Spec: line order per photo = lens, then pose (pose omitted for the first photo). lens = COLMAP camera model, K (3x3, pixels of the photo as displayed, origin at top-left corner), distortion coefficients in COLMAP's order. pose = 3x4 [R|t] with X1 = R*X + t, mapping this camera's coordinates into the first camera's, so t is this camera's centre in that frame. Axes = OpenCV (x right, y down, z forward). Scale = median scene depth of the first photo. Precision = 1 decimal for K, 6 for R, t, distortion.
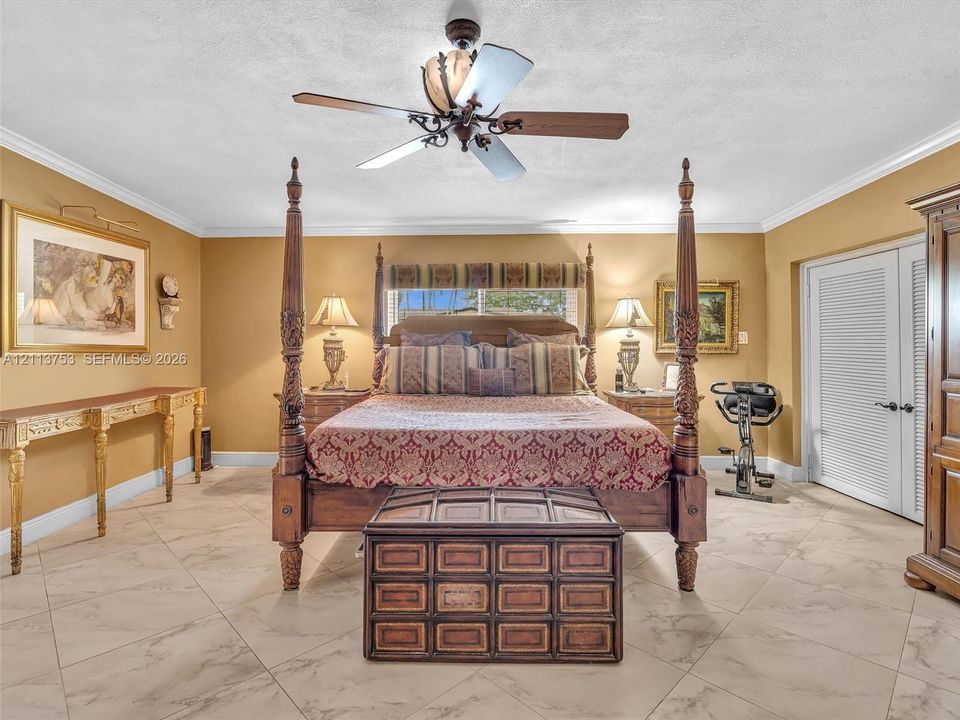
lens RADIAL K [[487.6, 0, 481.5], [0, 487.6, 367.5], [0, 0, 1]] dist [-0.002414, -0.000763]
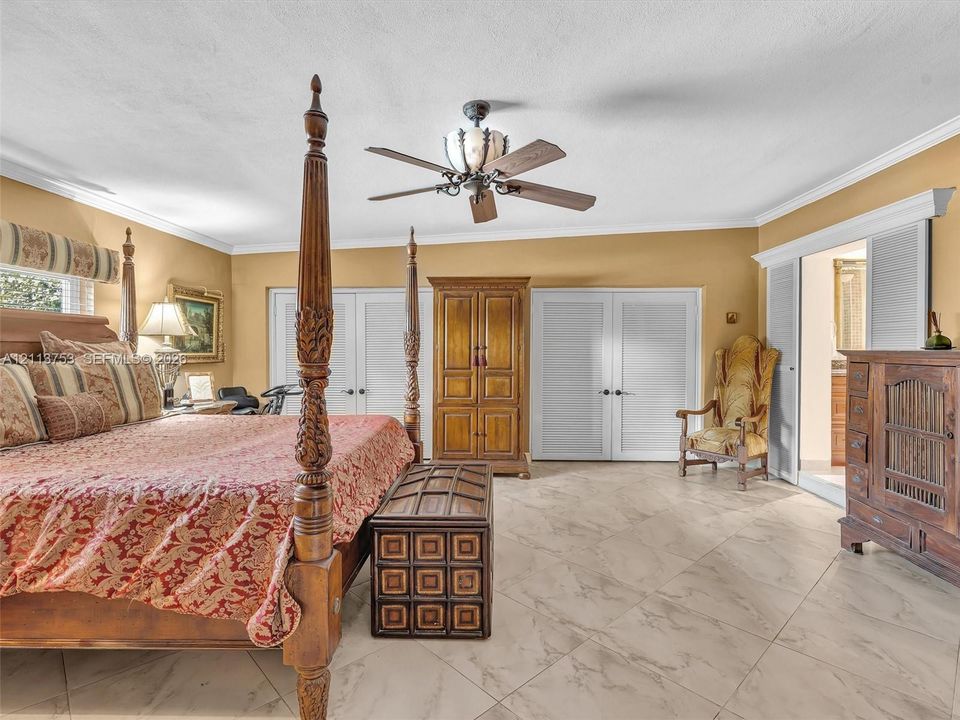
lens RADIAL K [[487.6, 0, 481.5], [0, 487.6, 367.5], [0, 0, 1]] dist [-0.002414, -0.000763]
pose [[0.026317, -0.036677, 0.998981, -0.594433], [0.056710, 0.997772, 0.035139, -0.024705], [-0.998044, 0.055728, 0.028338, 0.437312]]
